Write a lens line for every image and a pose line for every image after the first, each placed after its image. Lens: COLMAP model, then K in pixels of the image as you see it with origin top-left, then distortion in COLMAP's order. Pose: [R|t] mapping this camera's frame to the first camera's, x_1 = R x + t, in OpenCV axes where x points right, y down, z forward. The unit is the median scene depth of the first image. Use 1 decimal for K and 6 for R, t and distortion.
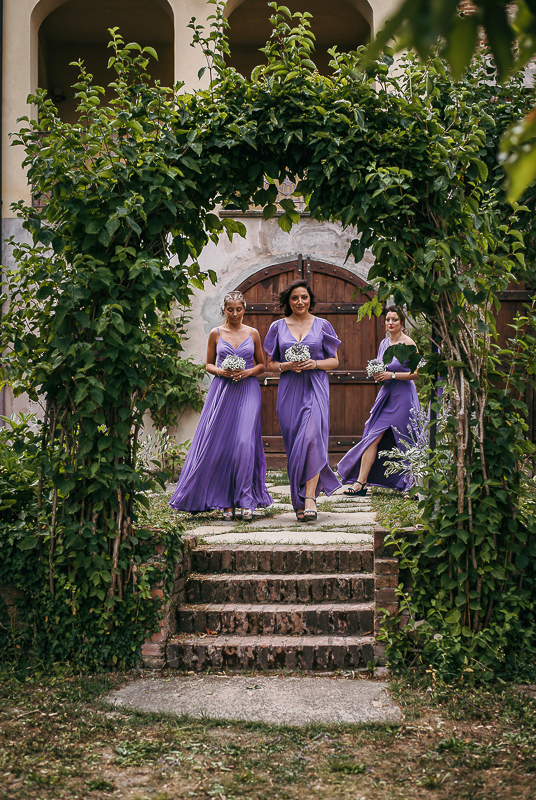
lens RADIAL K [[1452.7, 0, 268.0], [0, 1452.7, 400.0], [0, 0, 1]] dist [-0.115385, 0.029944]
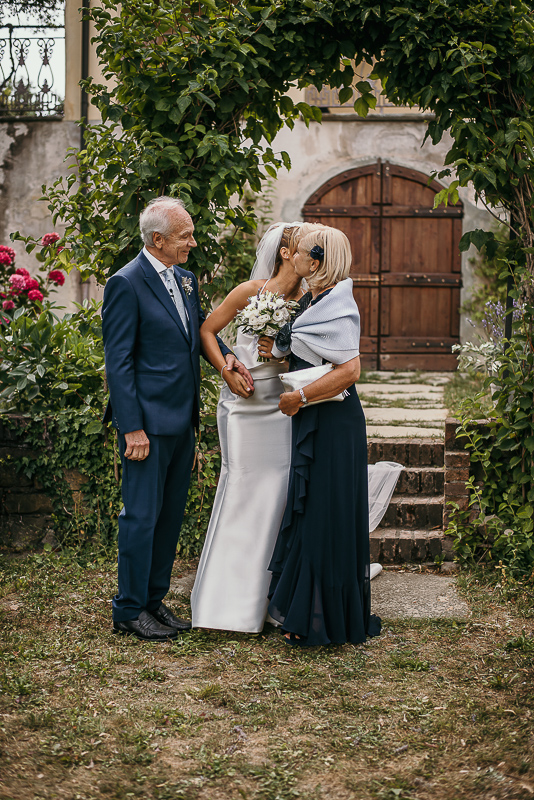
lens RADIAL K [[1404.4, 0, 267.0], [0, 1404.4, 400.0], [0, 0, 1]] dist [-0.135186, 0.085944]
pose [[0.998257, 0.021755, -0.054863, 0.004807], [-0.017955, 0.997467, 0.068826, 0.012417], [0.056221, -0.067721, 0.996119, 0.057621]]
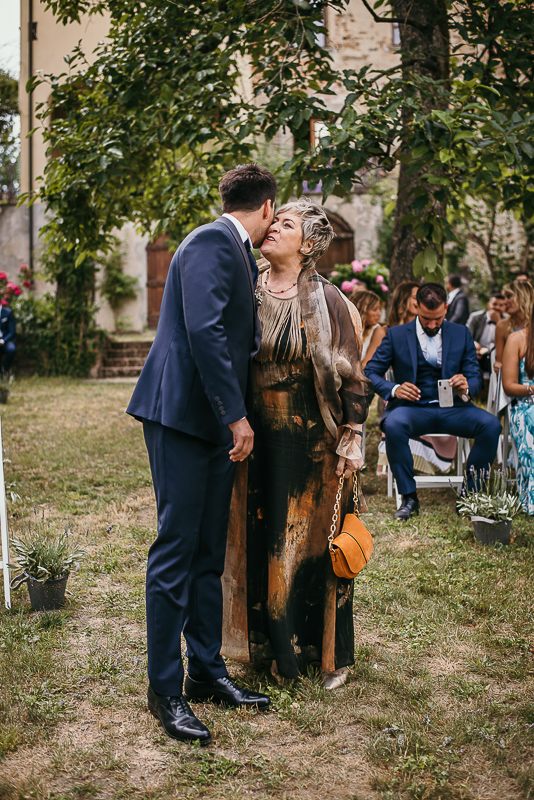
lens RADIAL K [[1404.4, 0, 267.0], [0, 1404.4, 400.0], [0, 0, 1]] dist [-0.135186, 0.085944]
pose [[0.999981, -0.000626, 0.006093, 0.252866], [0.000289, 0.998483, 0.055067, 0.079636], [-0.006119, -0.055064, 0.998464, -1.833028]]
